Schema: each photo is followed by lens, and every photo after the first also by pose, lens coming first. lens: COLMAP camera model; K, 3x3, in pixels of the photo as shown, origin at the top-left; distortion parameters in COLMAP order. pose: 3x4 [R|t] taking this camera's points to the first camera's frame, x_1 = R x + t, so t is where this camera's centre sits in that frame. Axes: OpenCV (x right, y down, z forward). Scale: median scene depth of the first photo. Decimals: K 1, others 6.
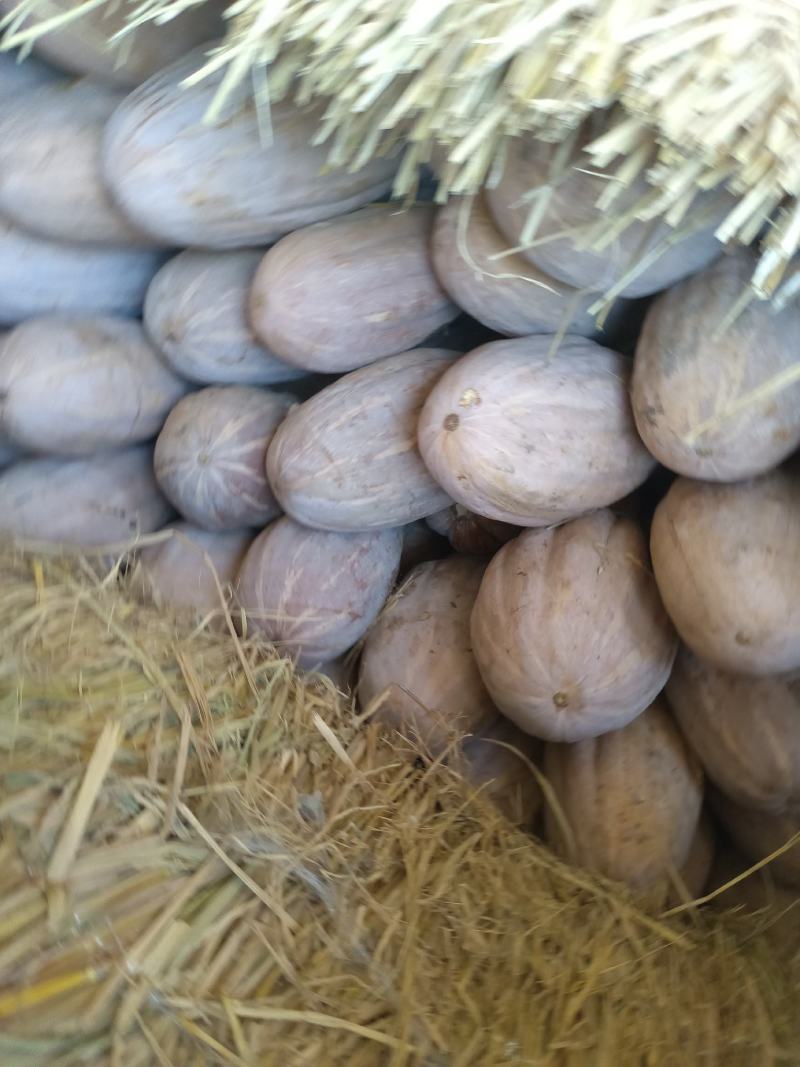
lens RADIAL K [[666.2, 0, 400.0], [0, 666.2, 533.5], [0, 0, 1]] dist [-0.089949, 0.000591]
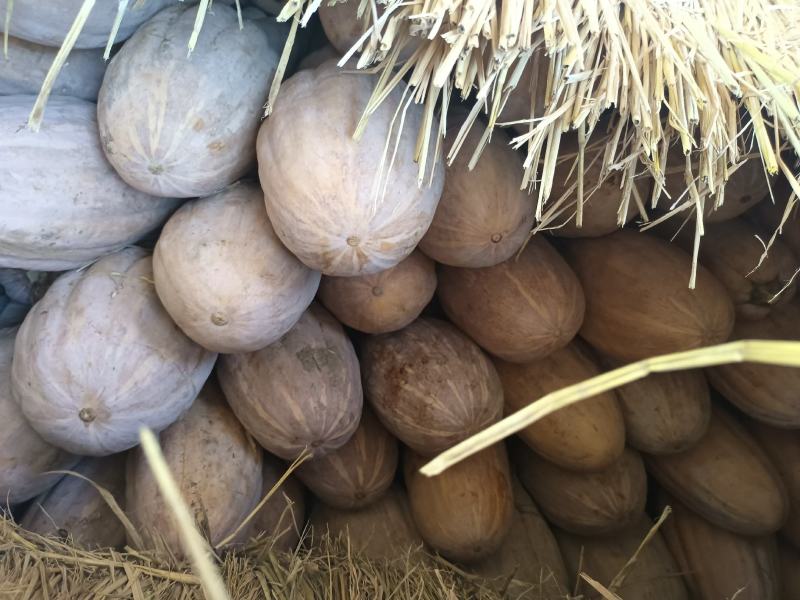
lens RADIAL K [[499.5, 0, 400.0], [0, 499.5, 300.0], [0, 0, 1]] dist [-0.089949, 0.000591]
pose [[0.846896, -0.188773, 0.497124, 0.323933], [0.196326, 0.979817, 0.037606, 0.137699], [-0.494190, 0.065750, 0.866864, 0.051163]]
